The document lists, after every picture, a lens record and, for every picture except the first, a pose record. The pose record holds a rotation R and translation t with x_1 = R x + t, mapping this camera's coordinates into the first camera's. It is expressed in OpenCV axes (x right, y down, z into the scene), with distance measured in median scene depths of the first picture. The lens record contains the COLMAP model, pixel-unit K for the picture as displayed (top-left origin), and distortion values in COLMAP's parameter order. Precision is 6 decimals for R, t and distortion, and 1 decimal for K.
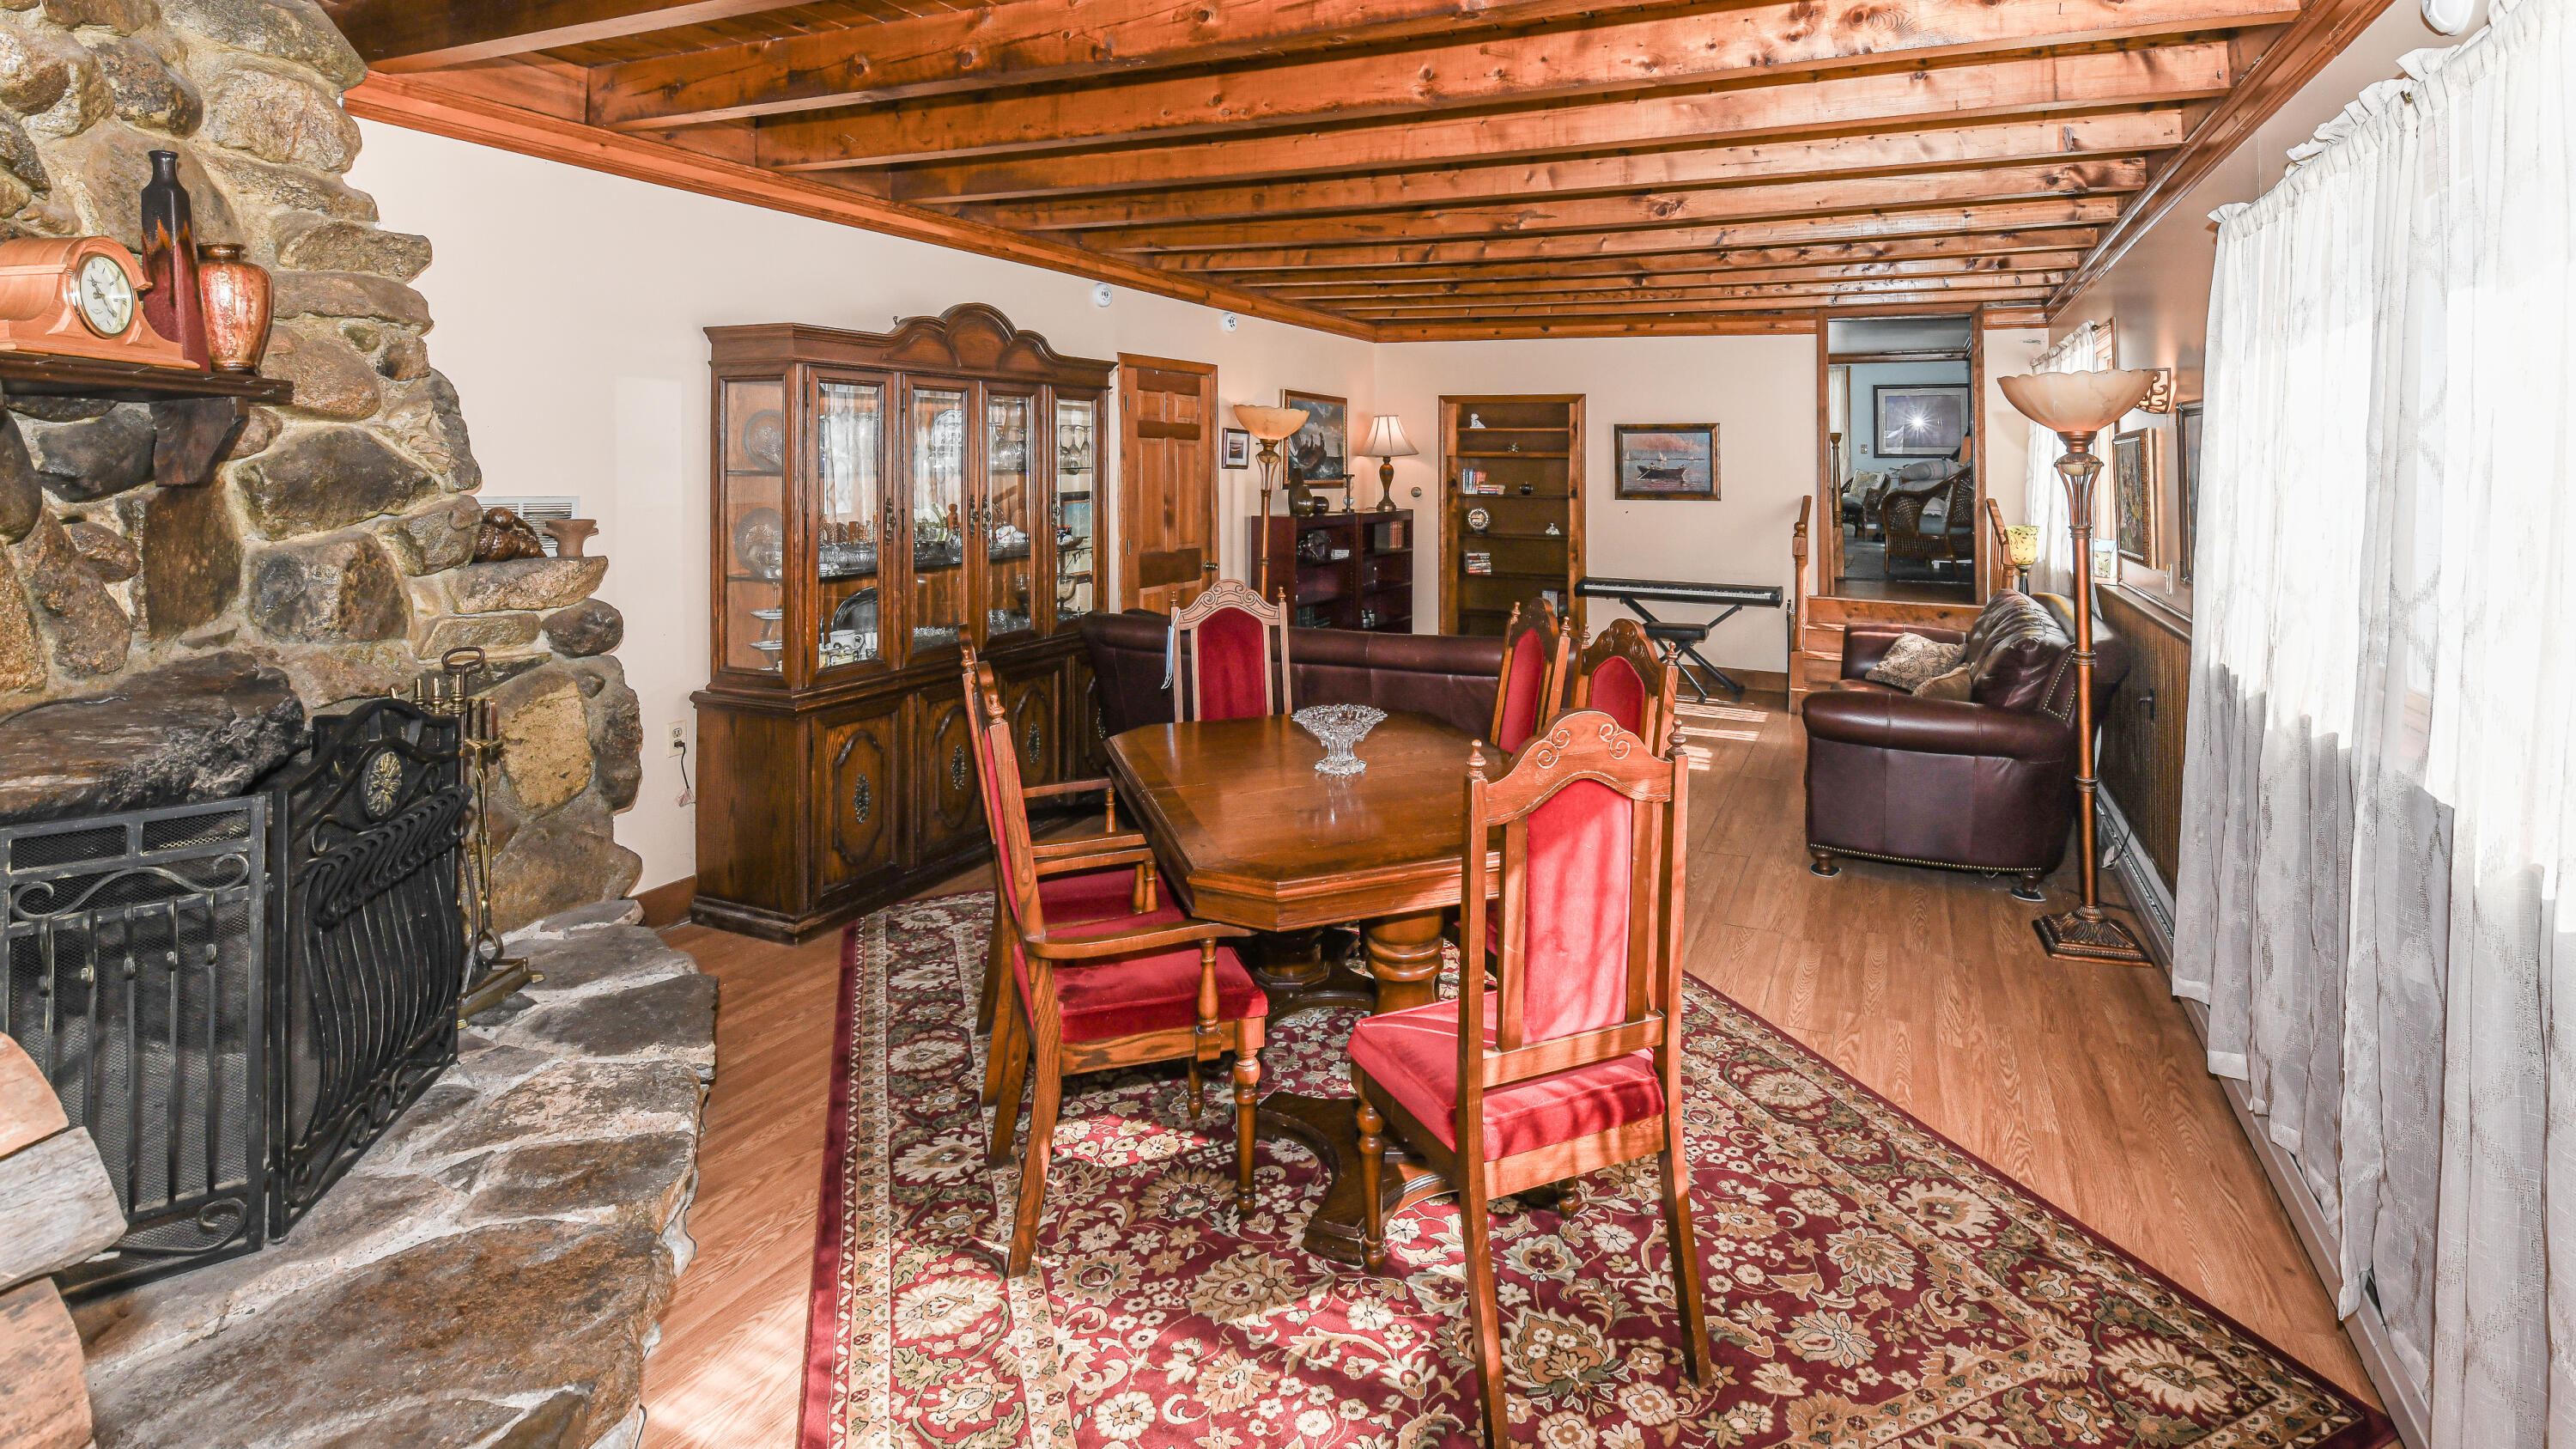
lens RADIAL K [[1214.6, 0, 1353.2], [0, 1214.6, 538.2], [0, 0, 1]] dist [-0.004093, -0.005853]
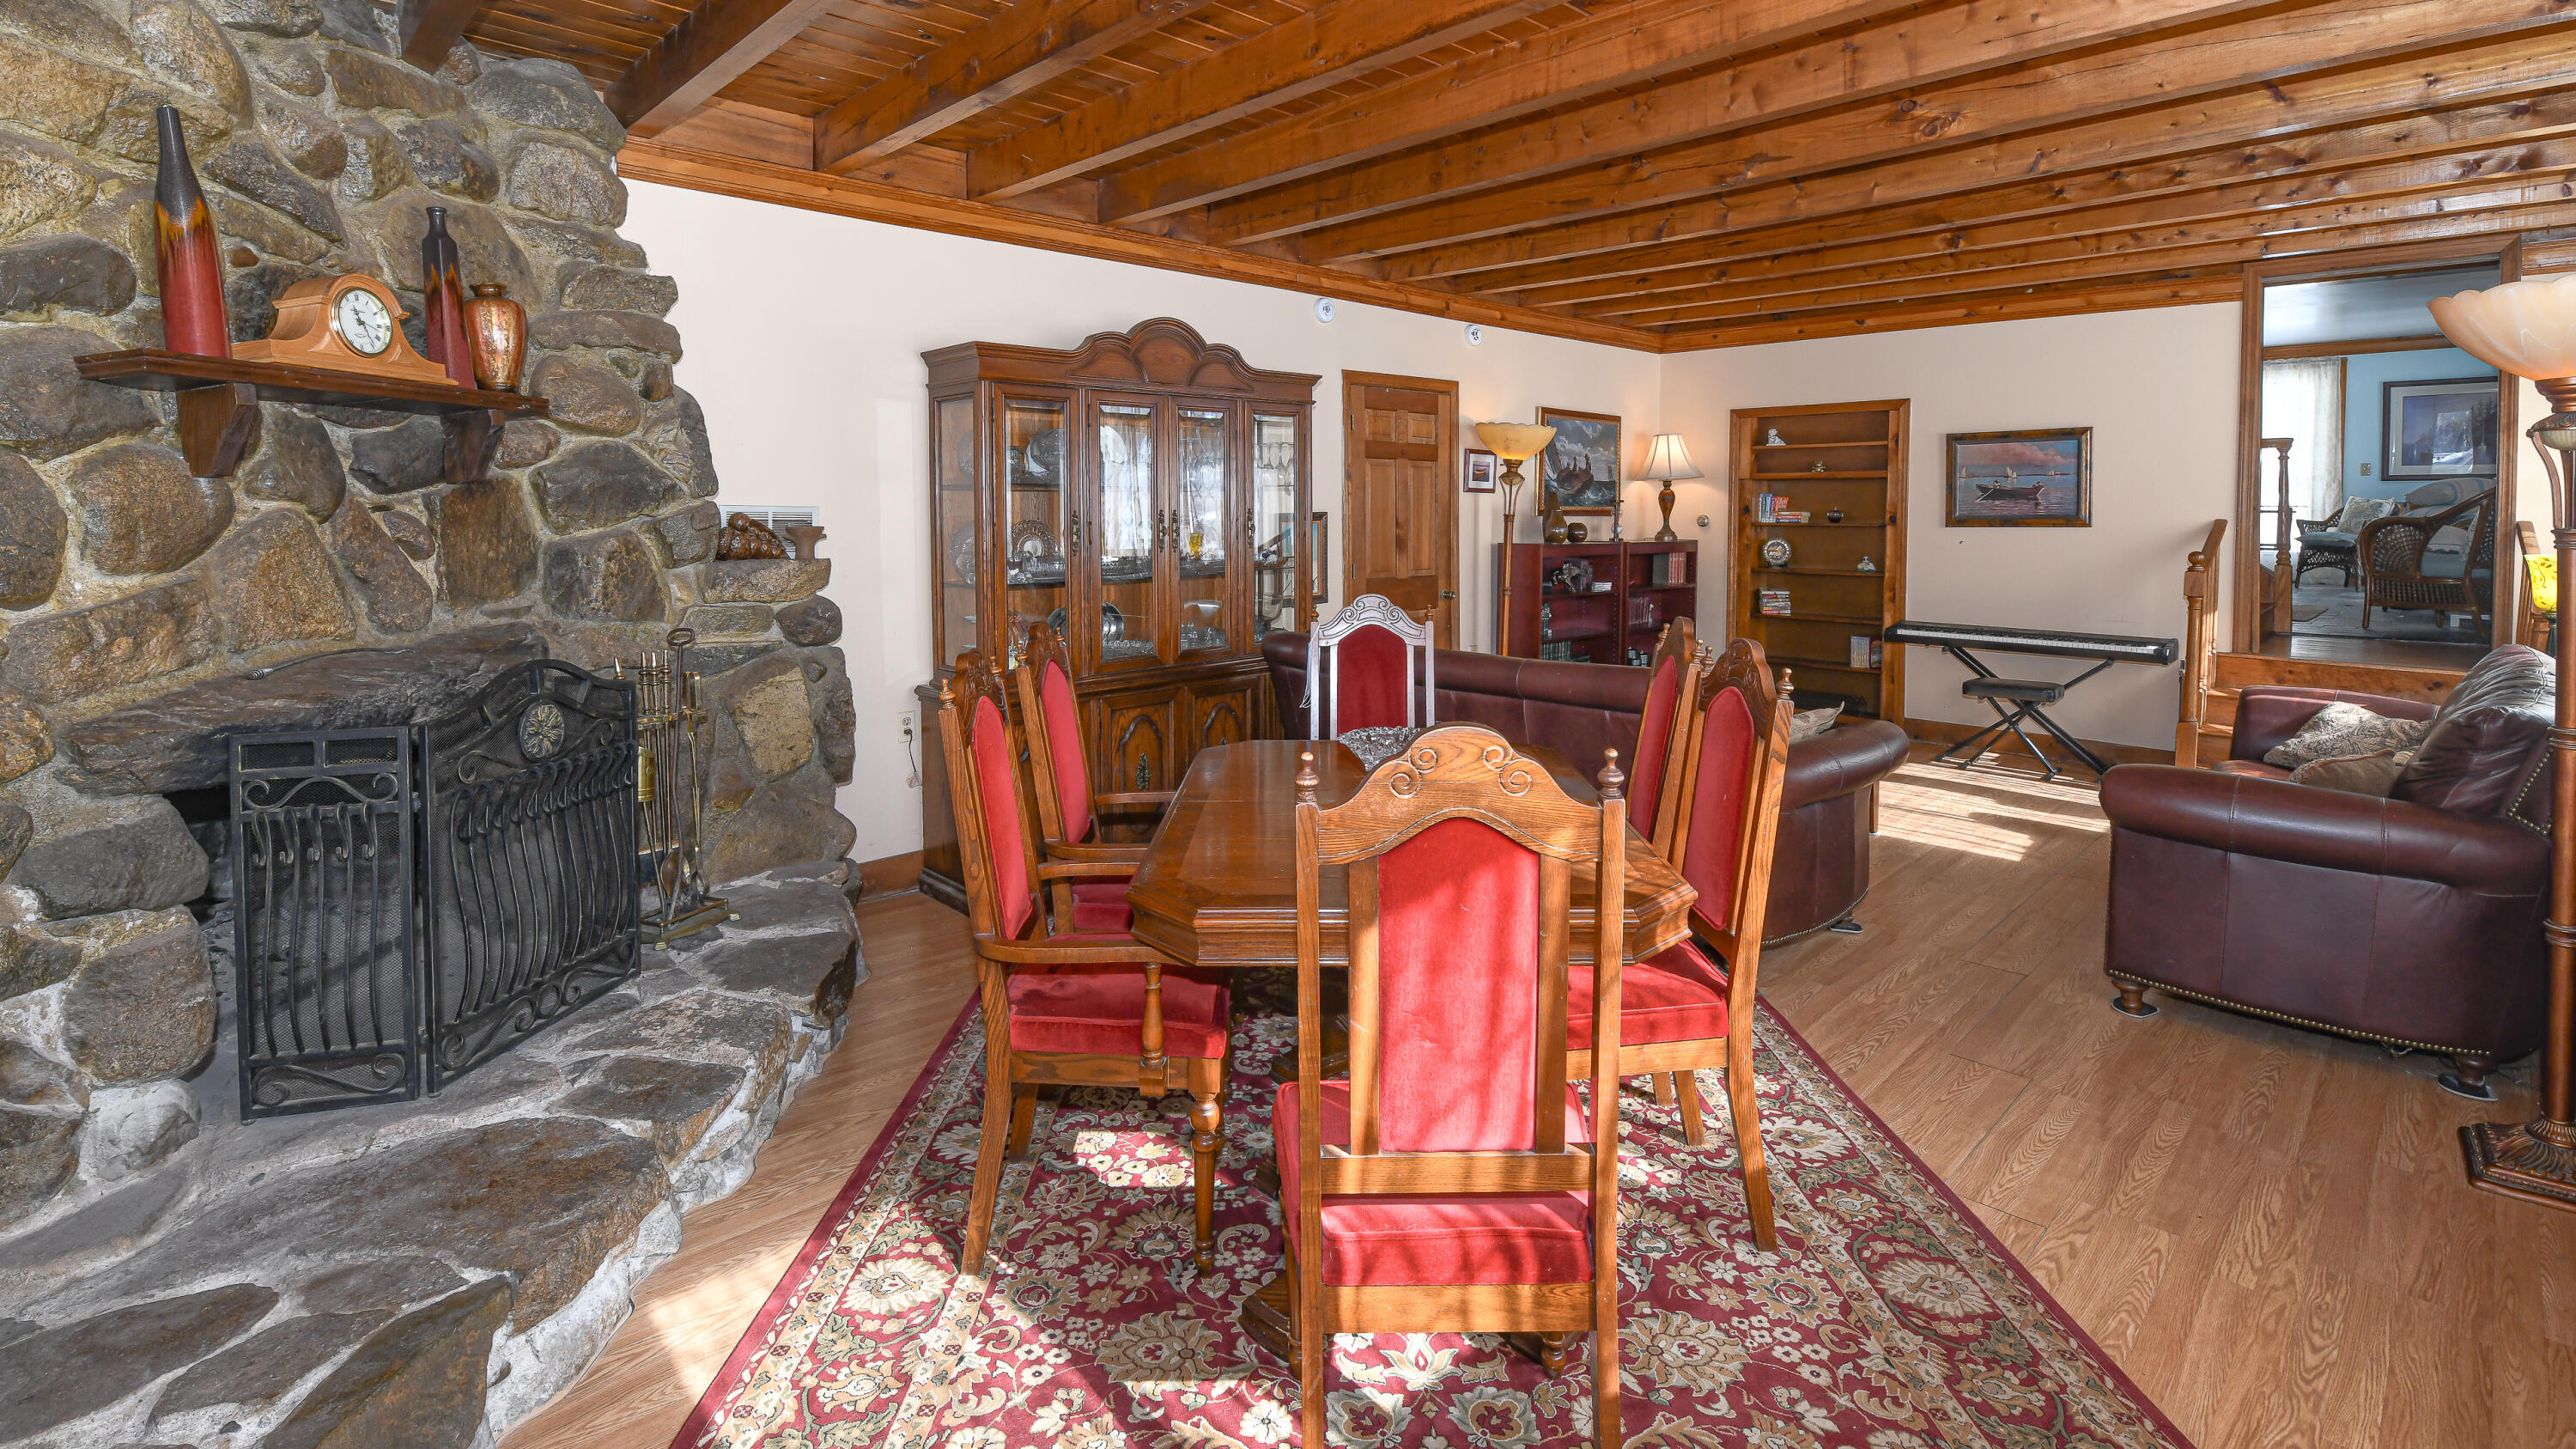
lens RADIAL K [[1179.5, 0, 1238.7], [0, 1179.5, 639.0], [0, 0, 1]] dist [-0.001978, -0.008156]
pose [[0.917488, 0.039360, -0.395810, 0.207114], [-0.021935, 0.998584, 0.048456, 0.033996], [0.397157, -0.035775, 0.917053, 0.172539]]
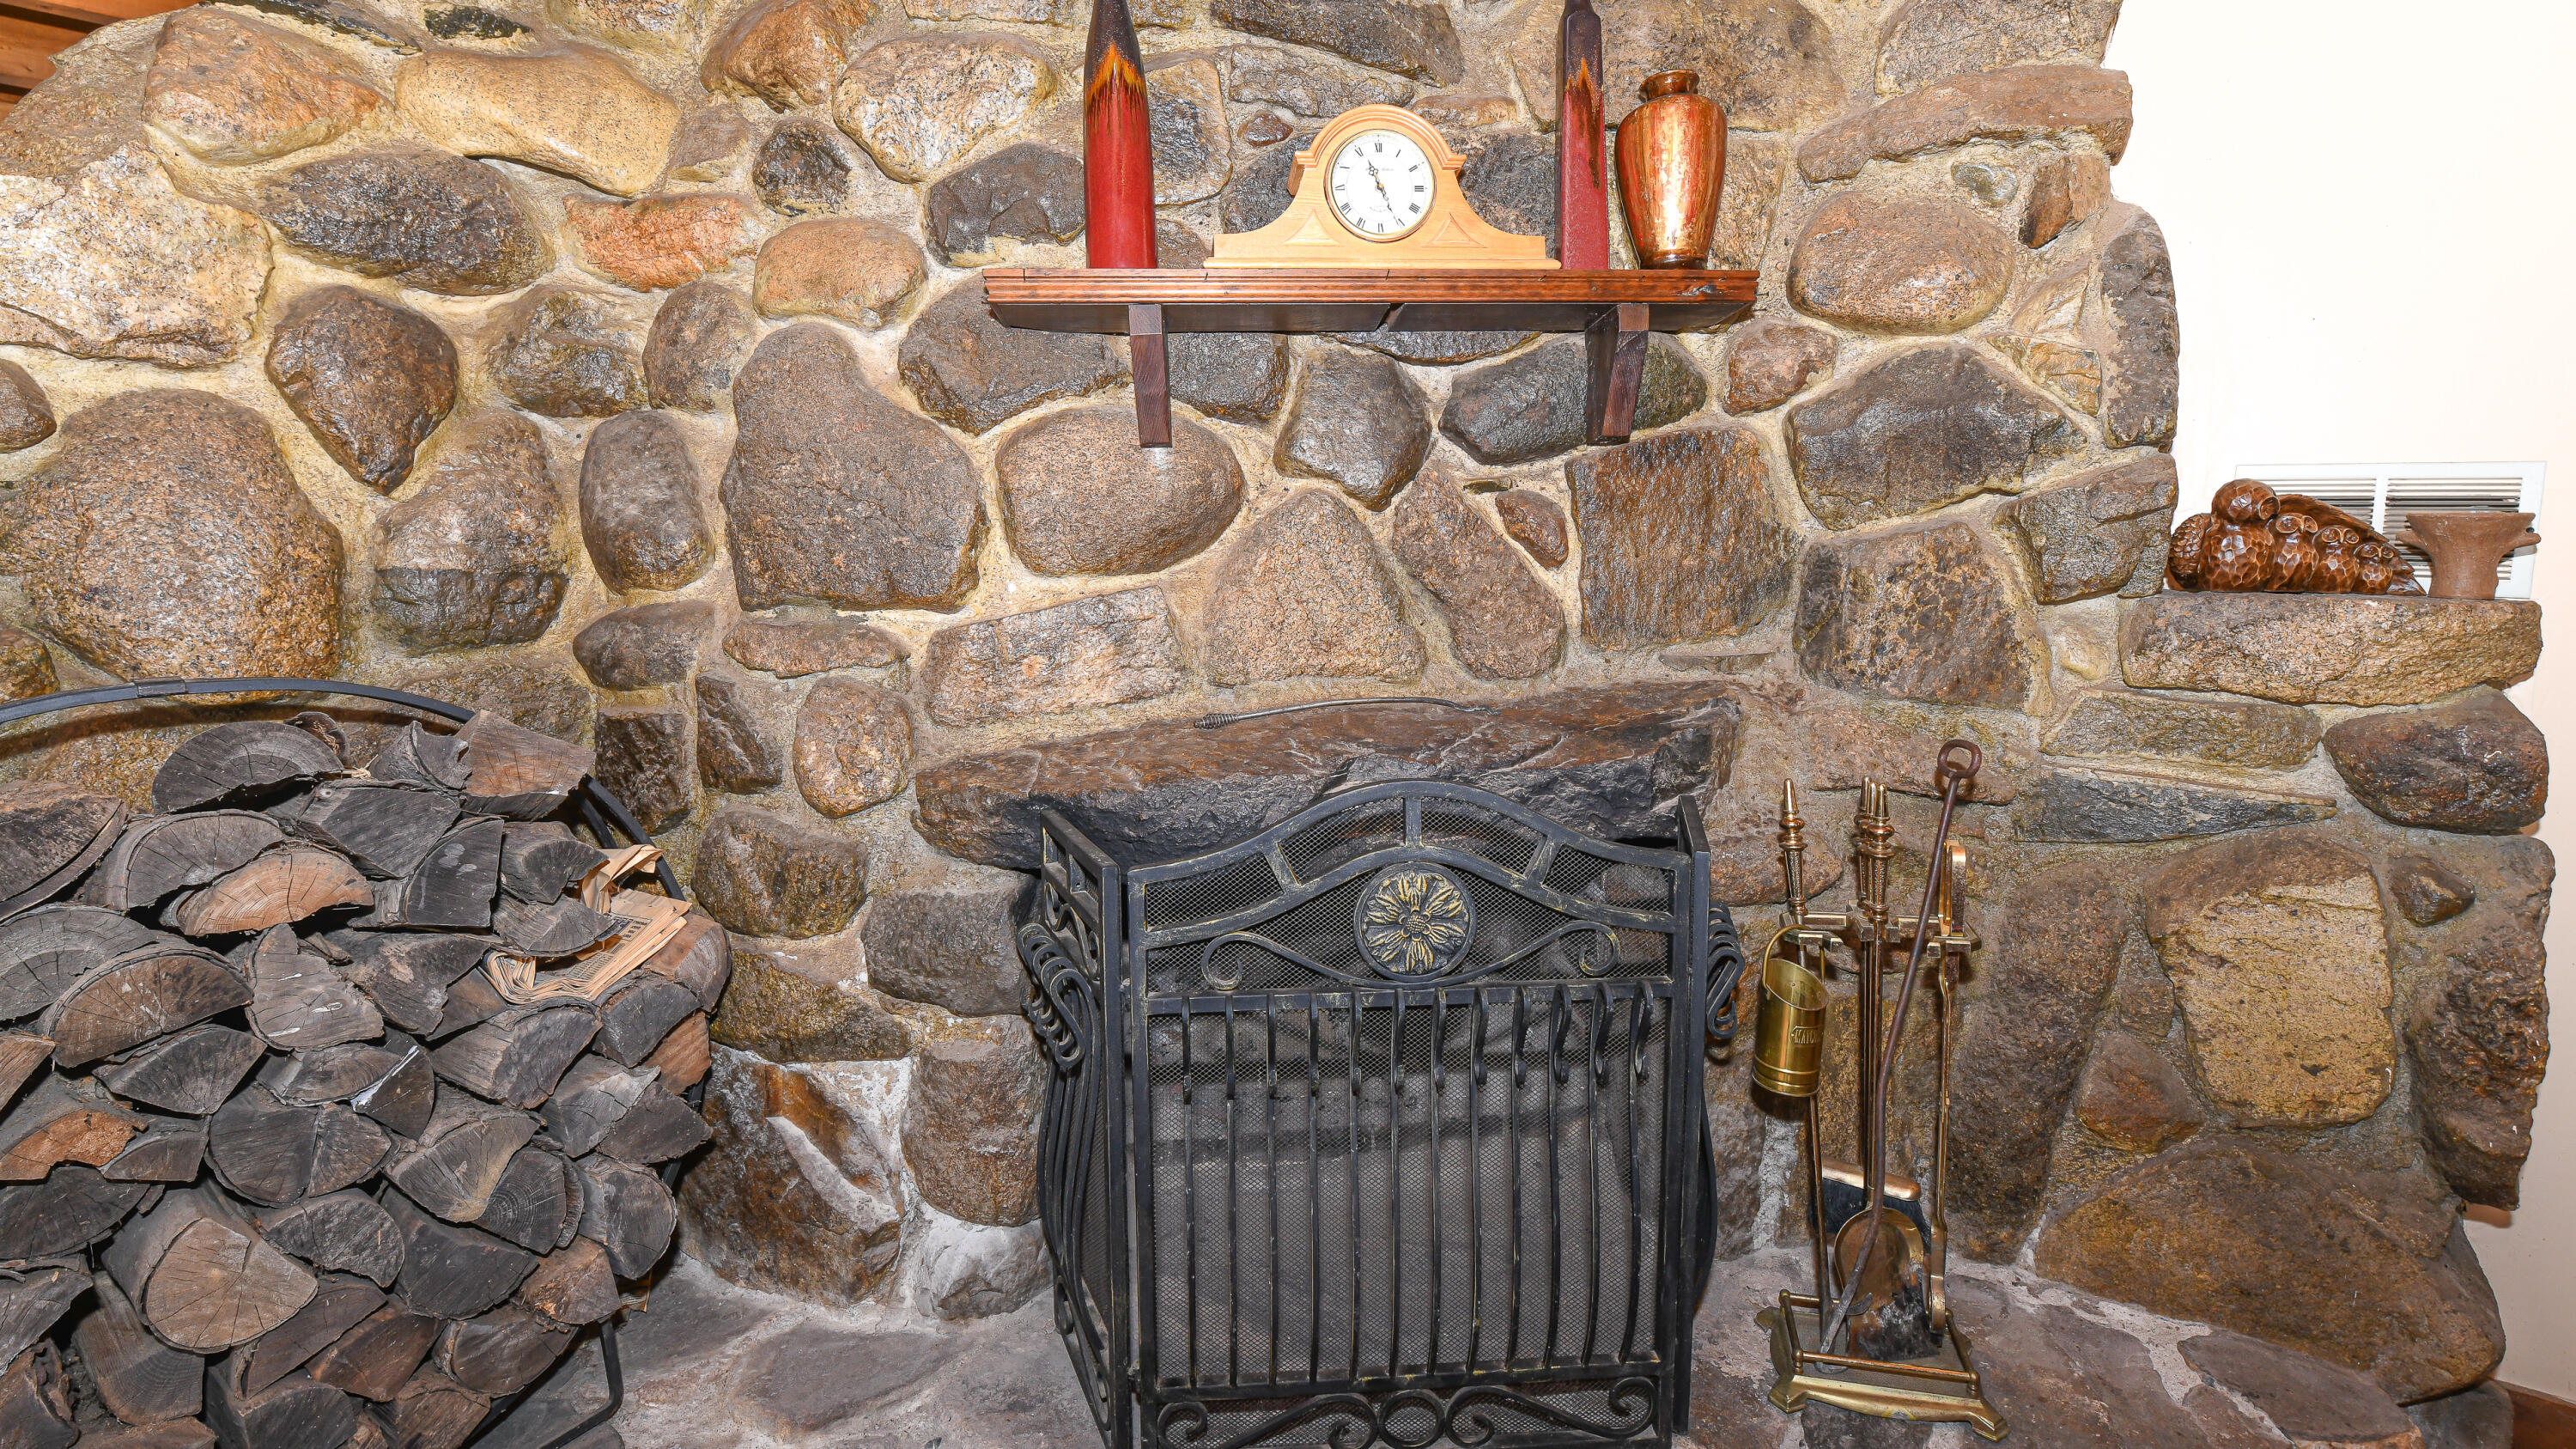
lens RADIAL K [[1179.5, 0, 1238.7], [0, 1179.5, 639.0], [0, 0, 1]] dist [-0.001978, -0.008156]
pose [[-0.189632, 0.098148, -0.976937, -0.187374], [-0.048147, 0.992865, 0.109094, 0.006721], [0.980674, 0.067725, -0.183553, 0.787492]]
